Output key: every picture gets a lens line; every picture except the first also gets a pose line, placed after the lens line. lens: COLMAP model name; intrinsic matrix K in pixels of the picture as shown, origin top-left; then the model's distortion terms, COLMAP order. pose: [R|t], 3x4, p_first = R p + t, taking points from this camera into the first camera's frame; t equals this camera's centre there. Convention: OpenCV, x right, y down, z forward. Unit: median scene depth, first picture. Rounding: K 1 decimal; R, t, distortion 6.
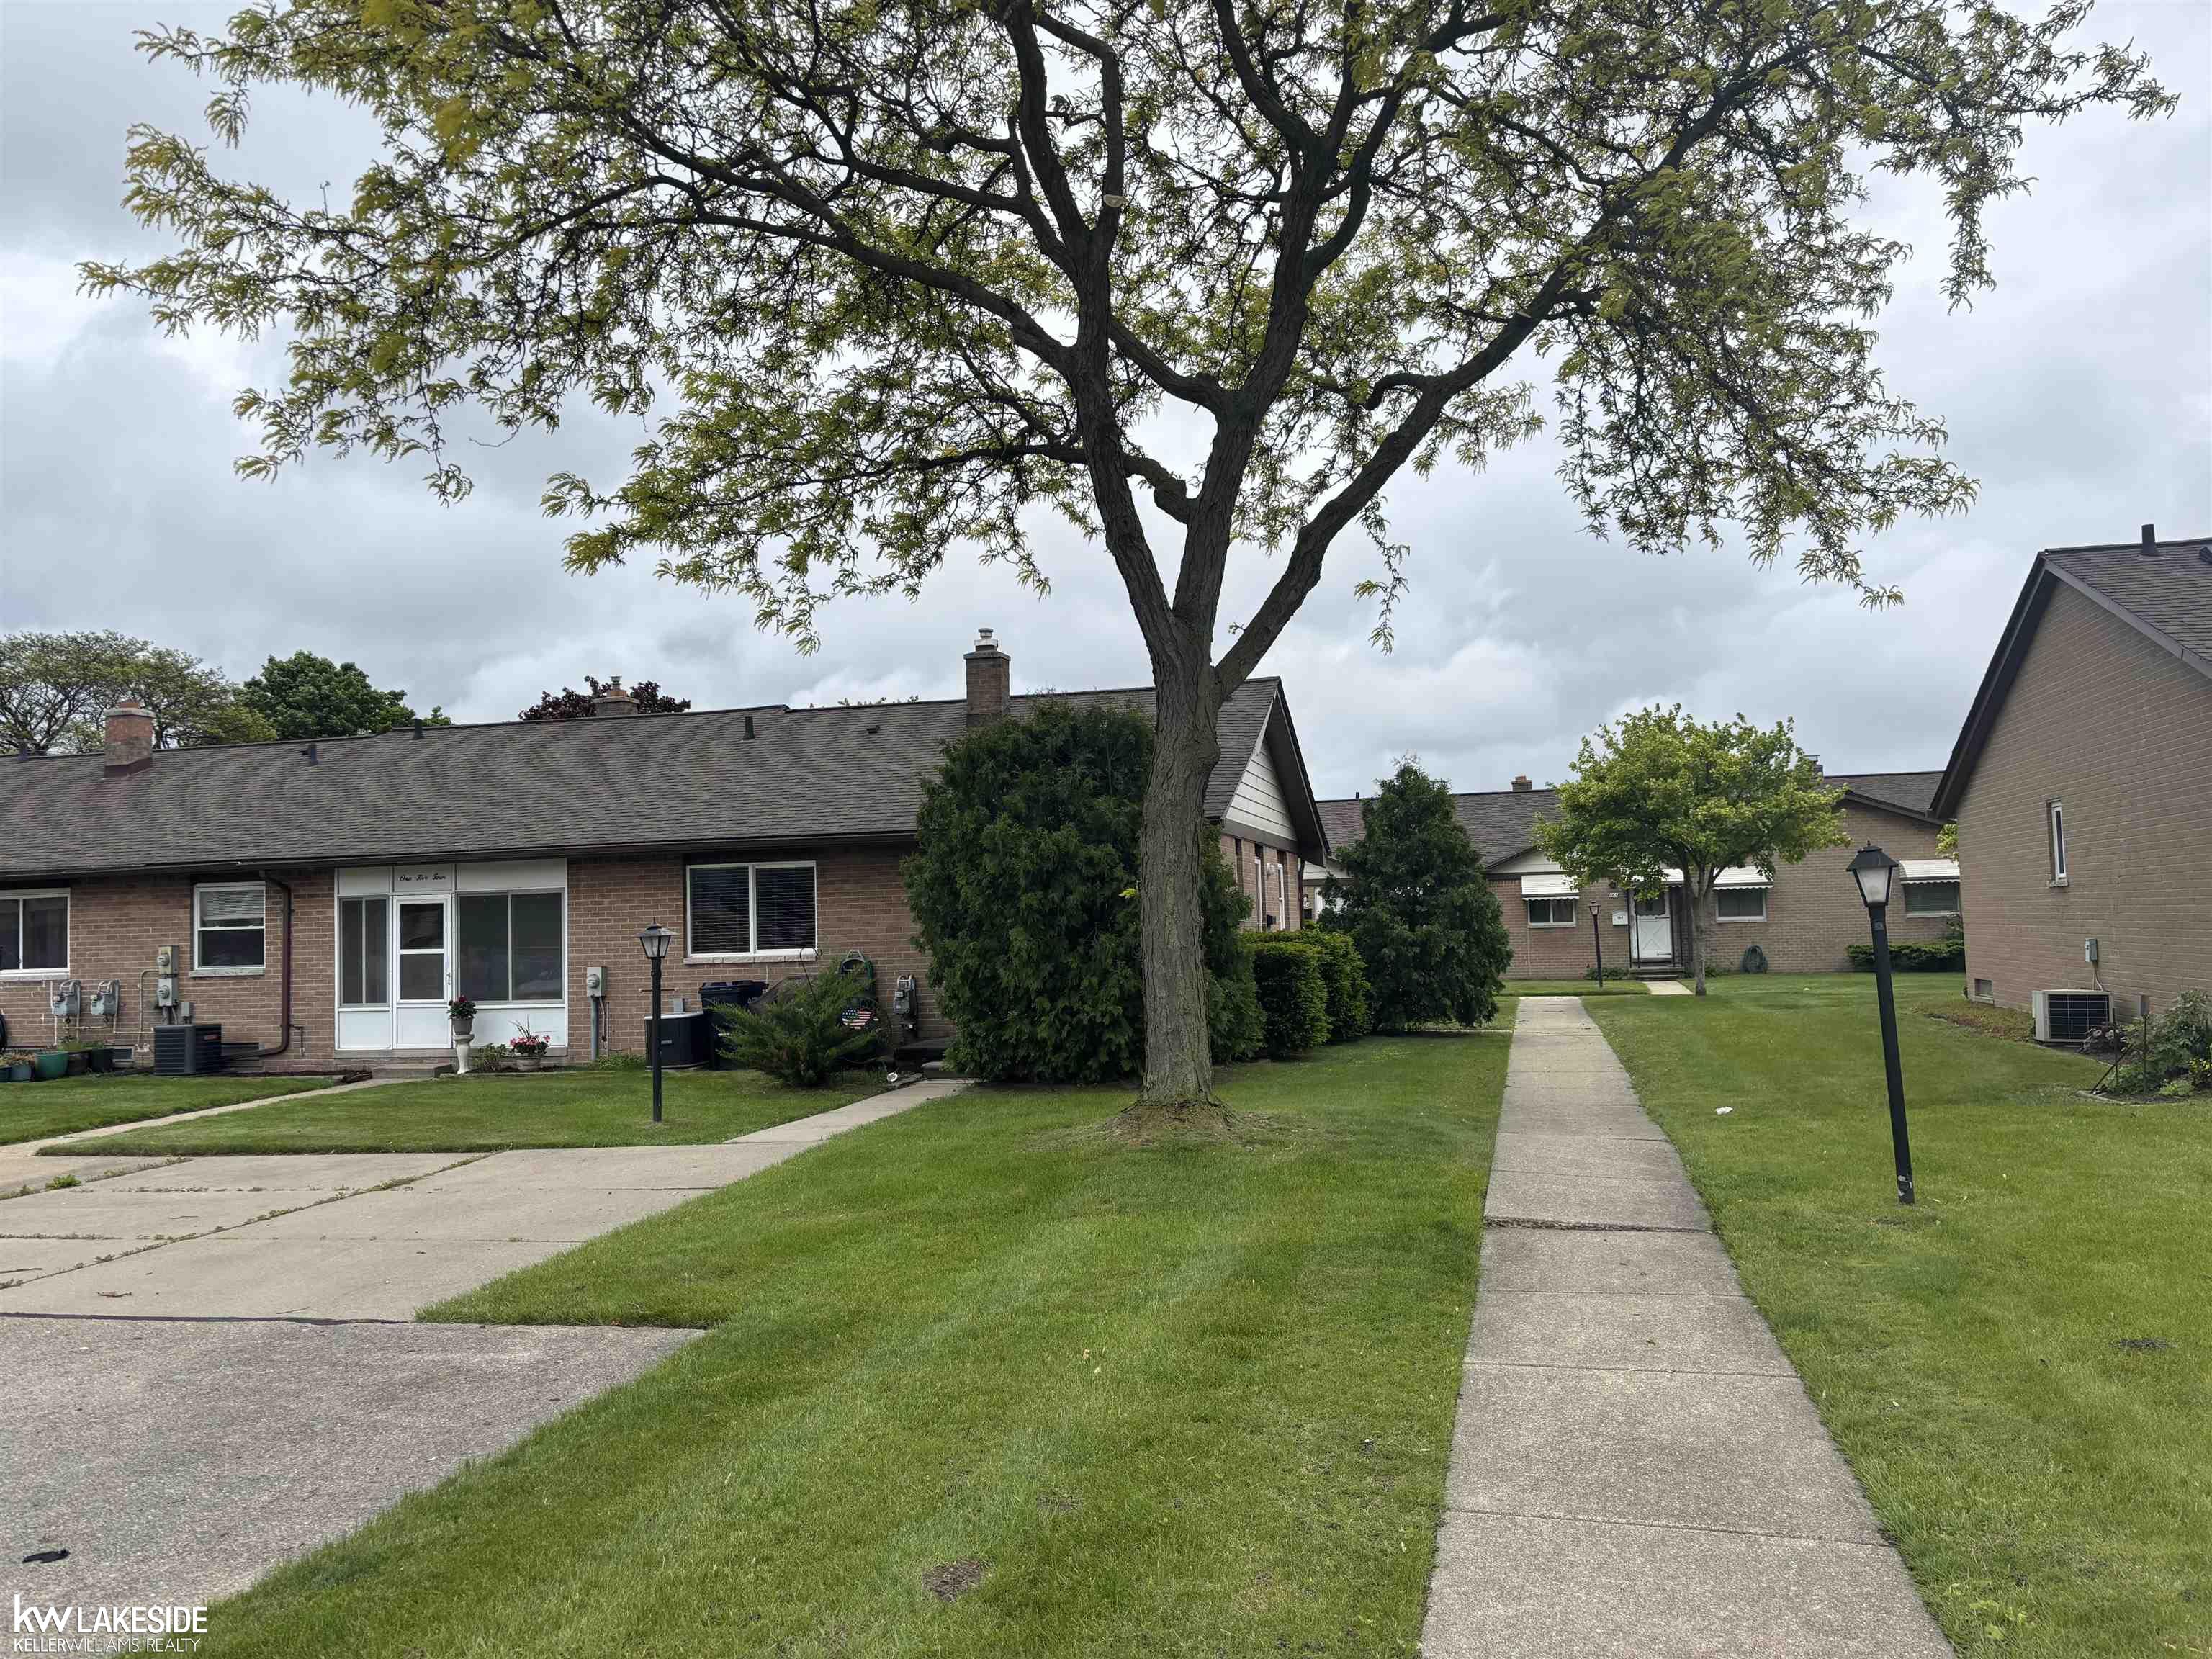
lens RADIAL K [[1683.2, 0, 1102.9], [0, 1683.2, 818.0], [0, 0, 1]] dist [0.042265, -0.070609]
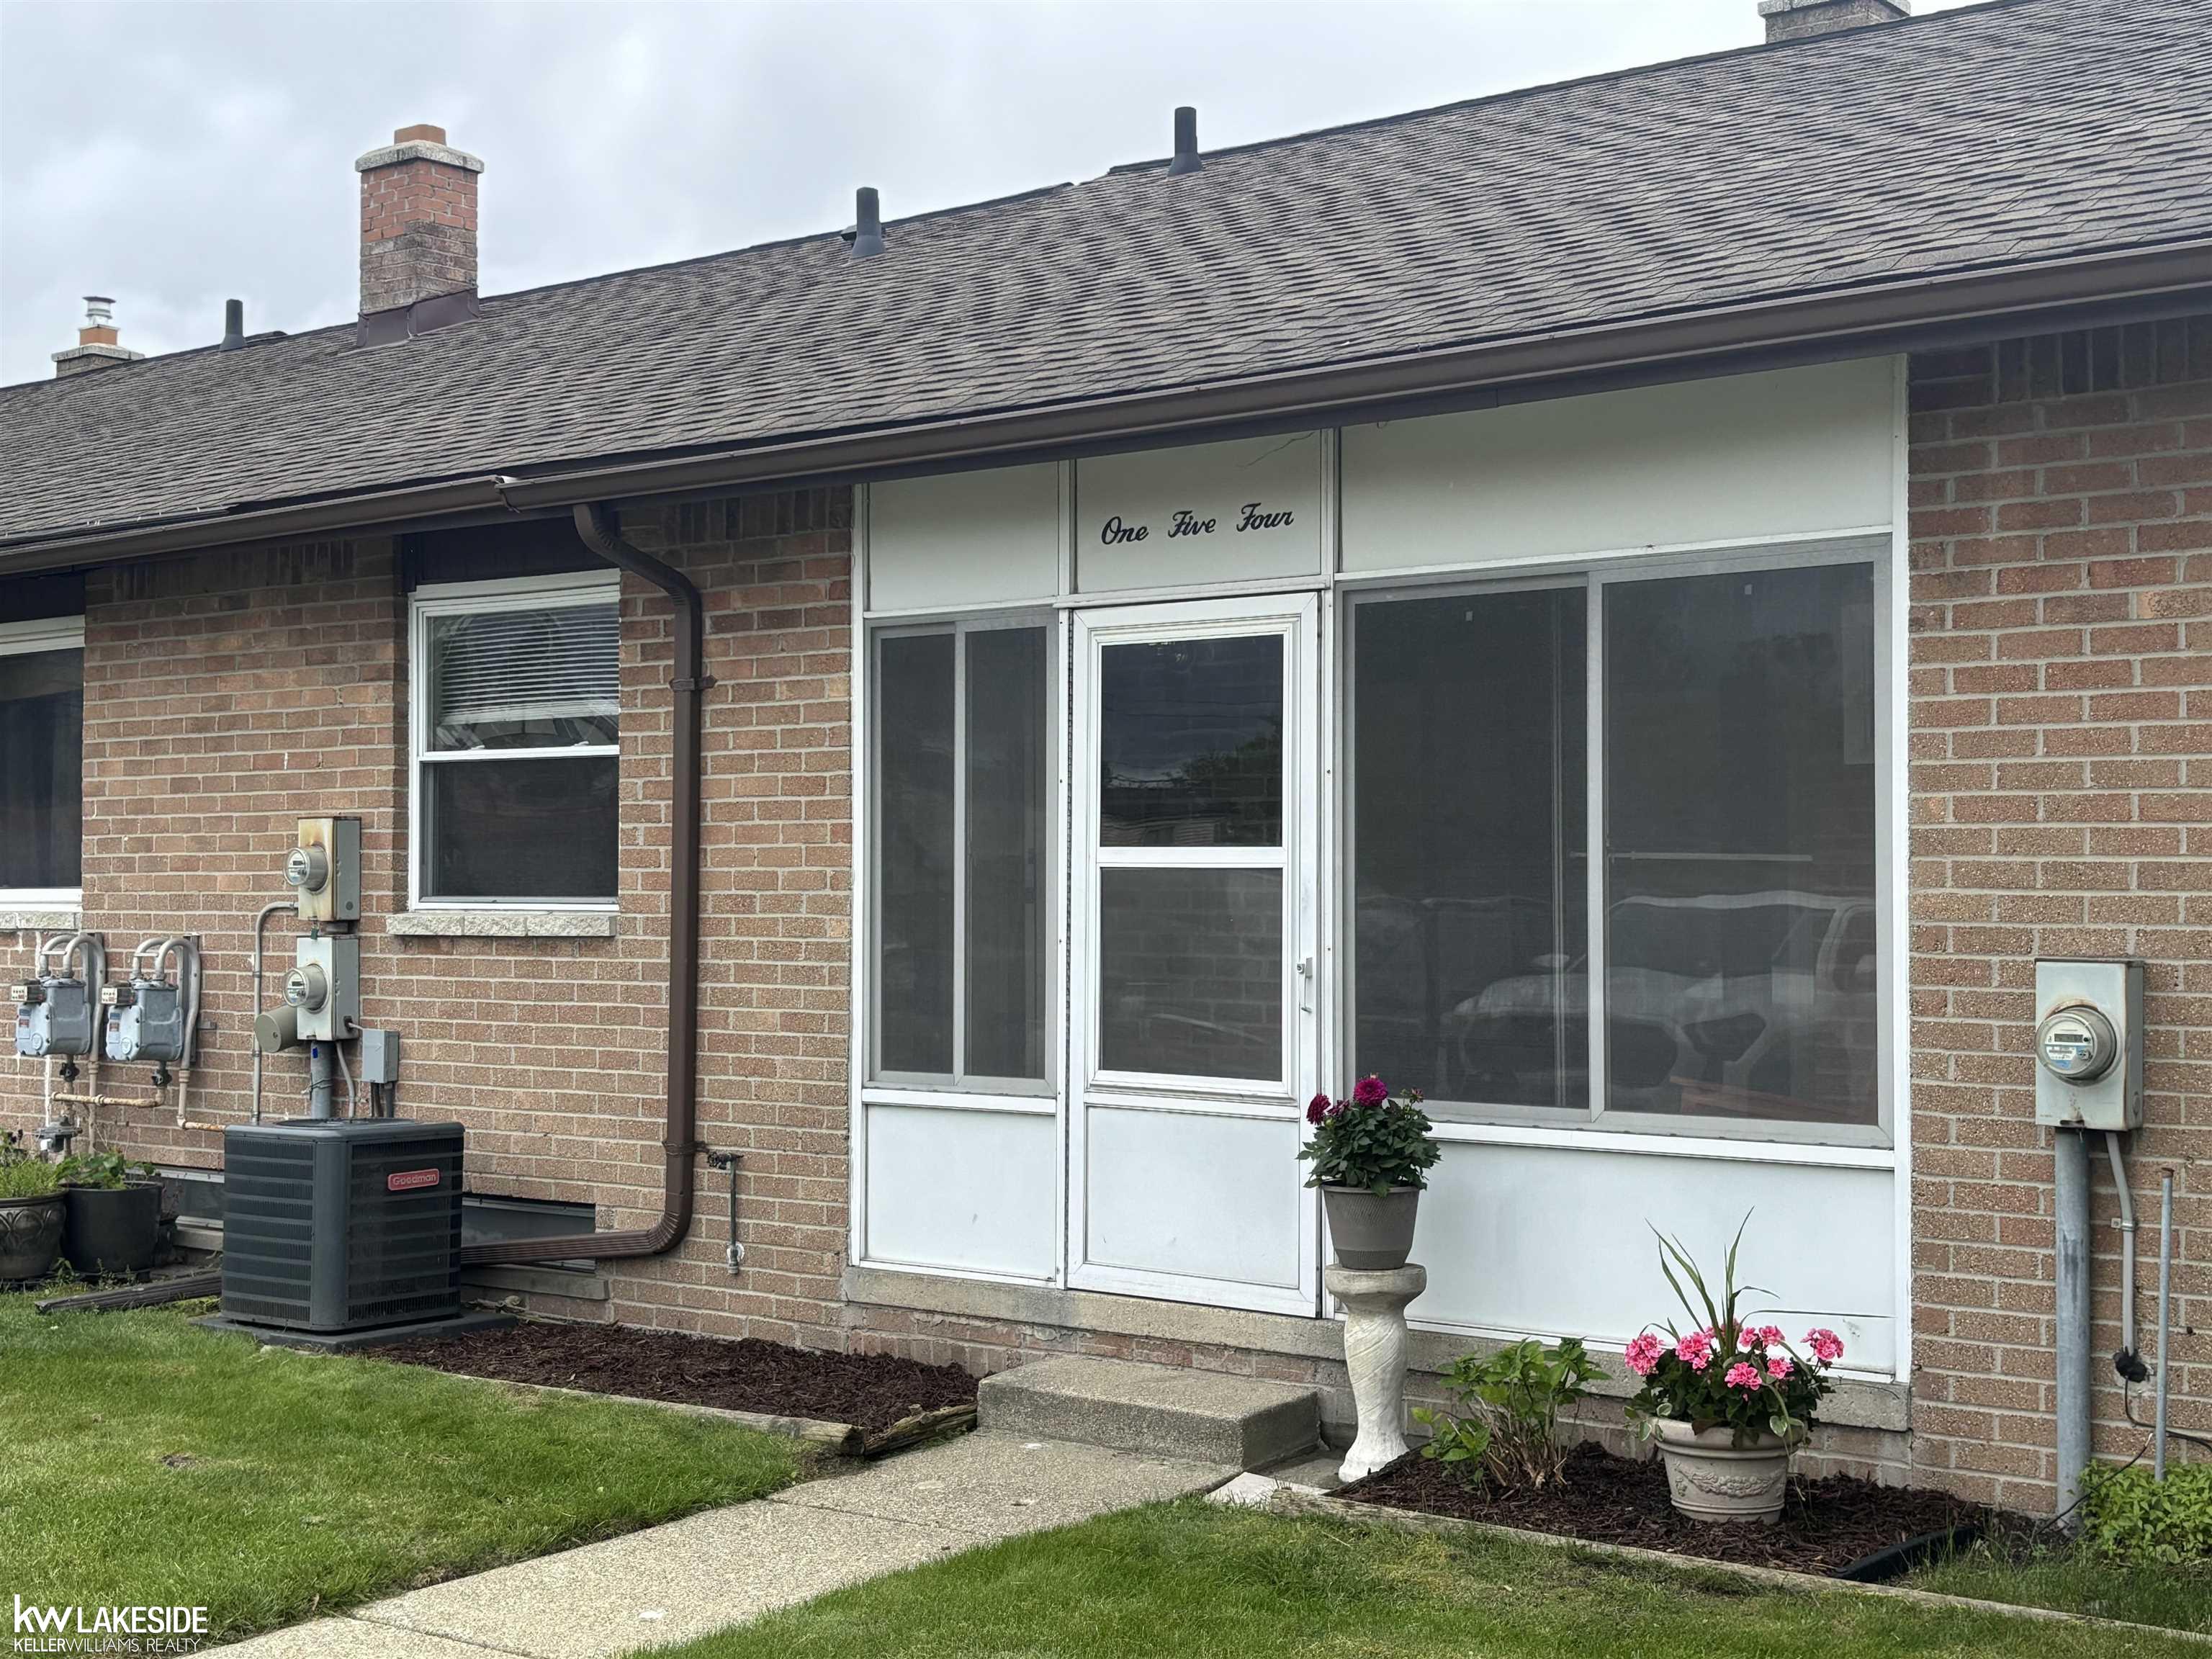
lens RADIAL K [[2838.2, 0, 1106.0], [0, 2838.2, 829.5], [0, 0, 1]] dist [-0.011569, -0.015887]
pose [[0.914444, 0.020520, -0.404192, -0.262189], [-0.001930, 0.998924, 0.046345, 0.057791], [0.404708, -0.041600, 0.913499, 0.655216]]
